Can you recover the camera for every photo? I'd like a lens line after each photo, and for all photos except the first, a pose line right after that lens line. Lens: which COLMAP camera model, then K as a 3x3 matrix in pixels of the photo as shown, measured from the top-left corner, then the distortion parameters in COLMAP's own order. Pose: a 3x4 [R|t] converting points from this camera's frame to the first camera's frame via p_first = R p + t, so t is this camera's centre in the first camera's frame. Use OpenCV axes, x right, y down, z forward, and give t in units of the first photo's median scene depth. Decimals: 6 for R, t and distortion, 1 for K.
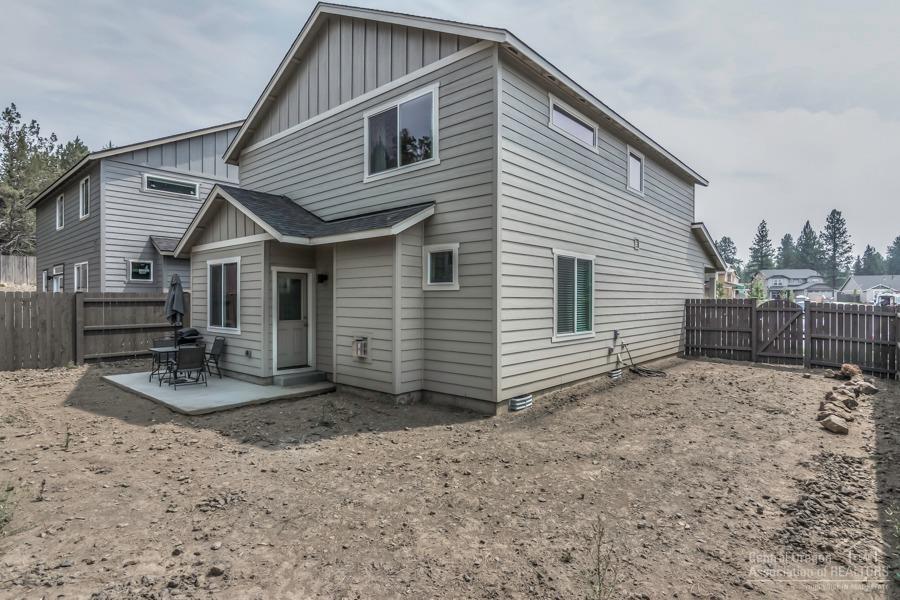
lens RADIAL K [[474.1, 0, 450.8], [0, 474.1, 302.2], [0, 0, 1]] dist [-0.001092, -0.000289]
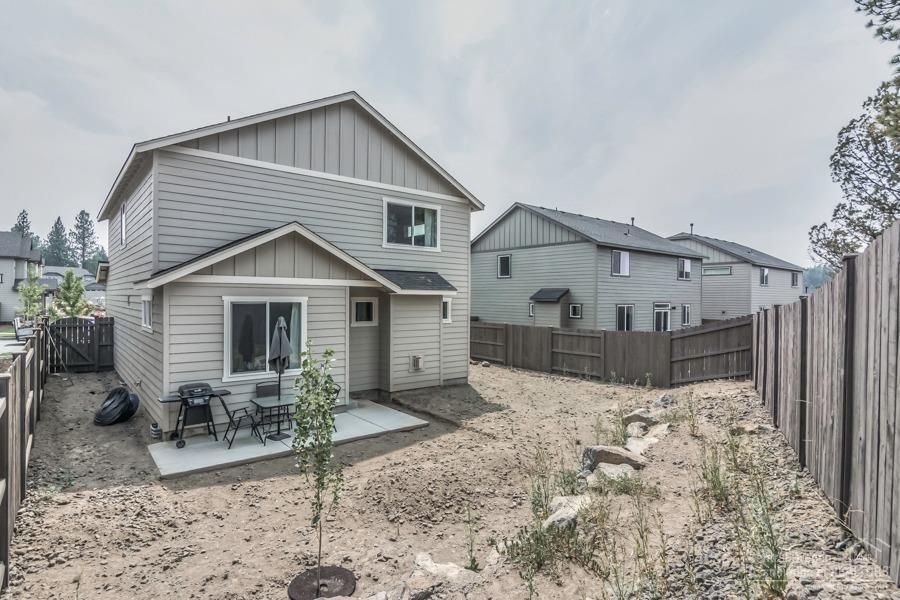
lens RADIAL K [[474.1, 0, 450.8], [0, 474.1, 302.2], [0, 0, 1]] dist [-0.001092, -0.000289]
pose [[0.162017, -0.009383, 0.986743, -1.324982], [-0.002719, 0.999947, 0.009955, -0.091274], [-0.986784, -0.004296, 0.161983, 0.501381]]
